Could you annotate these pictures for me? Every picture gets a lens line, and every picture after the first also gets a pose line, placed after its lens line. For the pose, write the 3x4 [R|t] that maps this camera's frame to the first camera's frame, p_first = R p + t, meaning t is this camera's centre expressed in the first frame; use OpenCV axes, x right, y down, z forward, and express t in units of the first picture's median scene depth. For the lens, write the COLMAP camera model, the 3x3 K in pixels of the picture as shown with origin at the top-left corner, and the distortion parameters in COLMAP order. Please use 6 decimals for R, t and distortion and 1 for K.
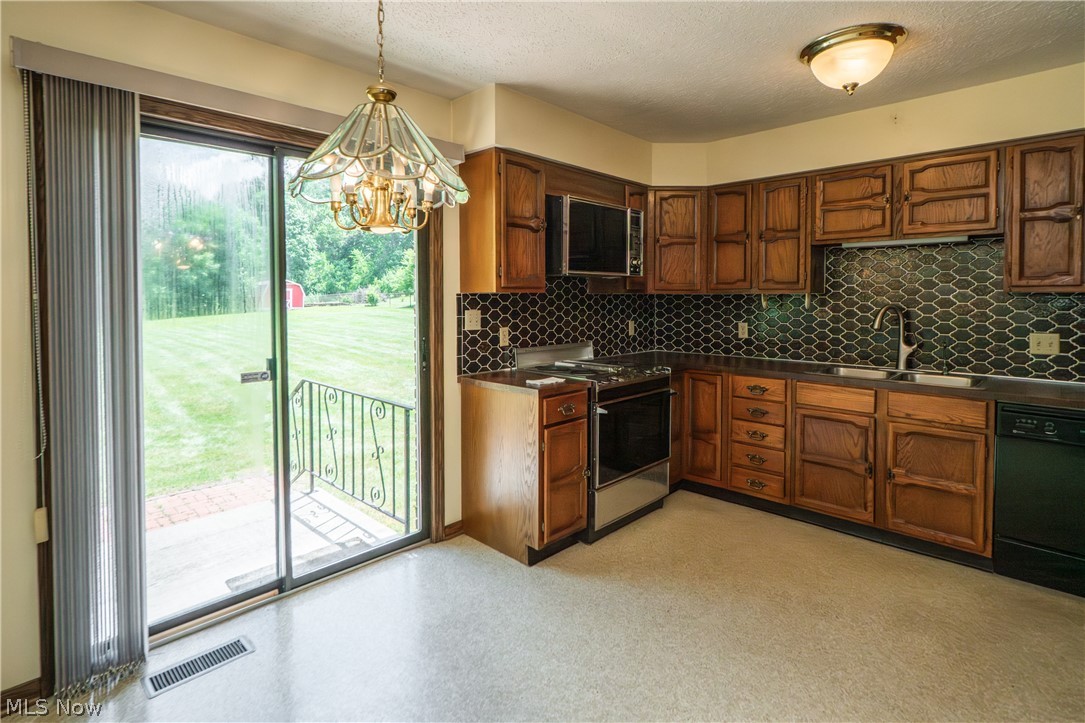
lens RADIAL K [[534.3, 0, 542.2], [0, 534.3, 306.8], [0, 0, 1]] dist [-0.002259, 0.000653]
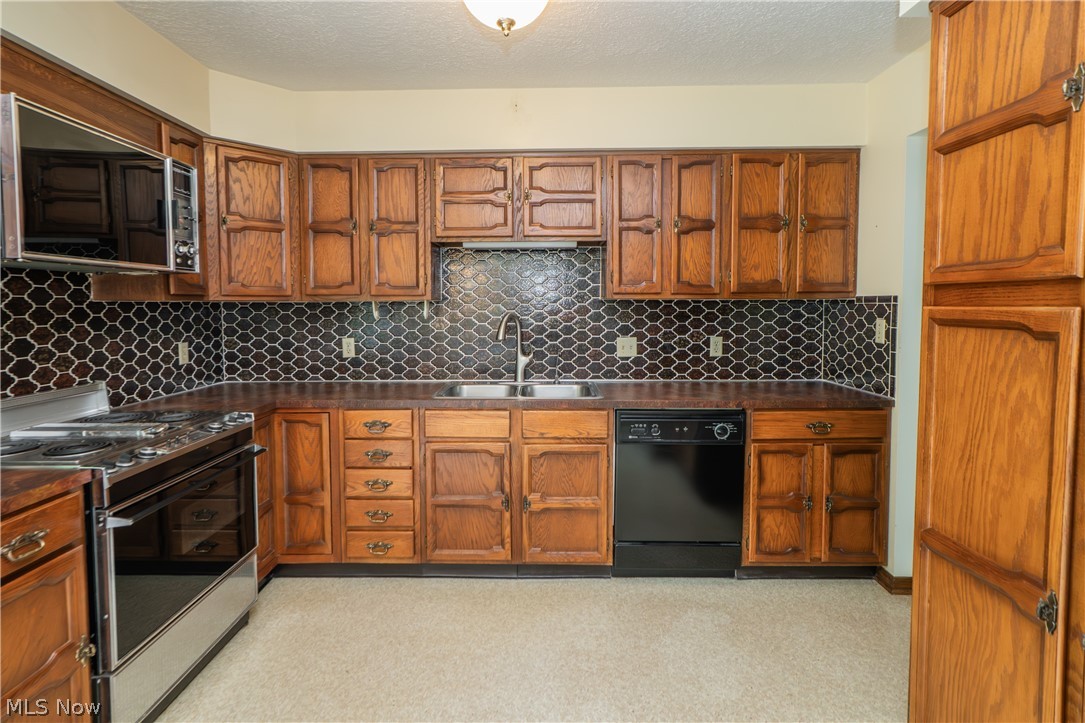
lens RADIAL K [[543.7, 0, 531.2], [0, 543.7, 332.4], [0, 0, 1]] dist [-0.001713, 0.000609]
pose [[0.745445, -0.036832, 0.665549, 0.056921], [0.017991, 0.999220, 0.035146, -0.002595], [-0.666324, -0.014226, 0.745526, 0.292098]]
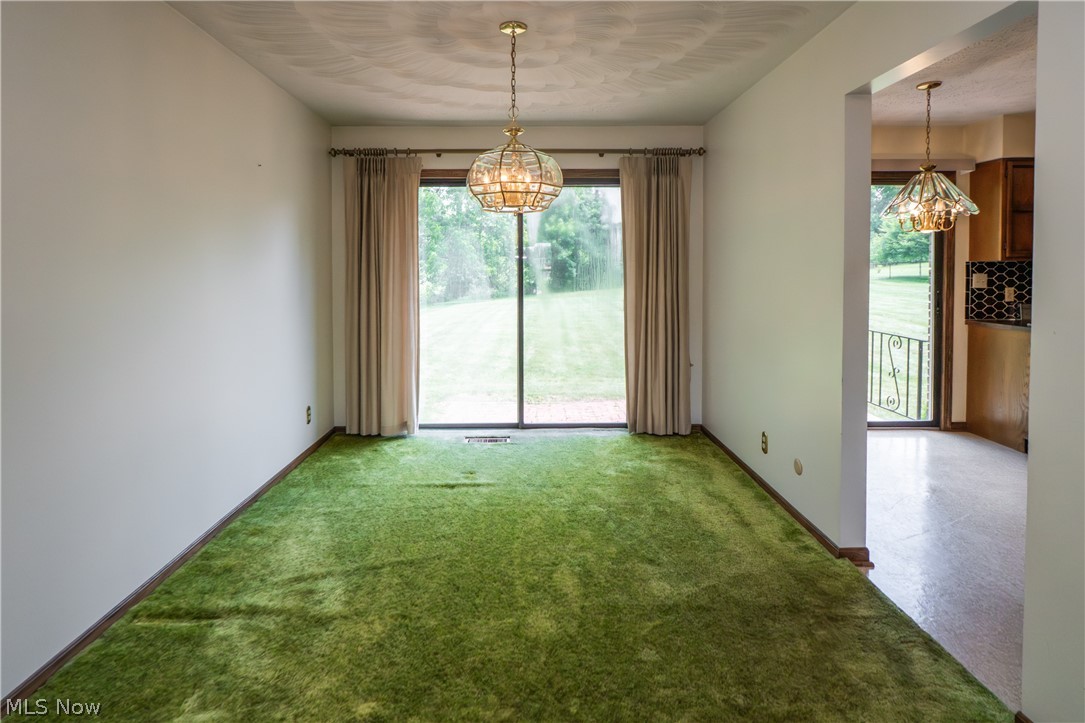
lens RADIAL K [[551.7, 0, 536.8], [0, 551.7, 283.8], [0, 0, 1]] dist [-0.000059, -0.000100]
pose [[0.693664, 0.019675, -0.720030, 0.099401], [-0.012643, 0.999805, 0.015140, 0.024129], [0.720188, -0.001399, 0.693778, -0.787647]]
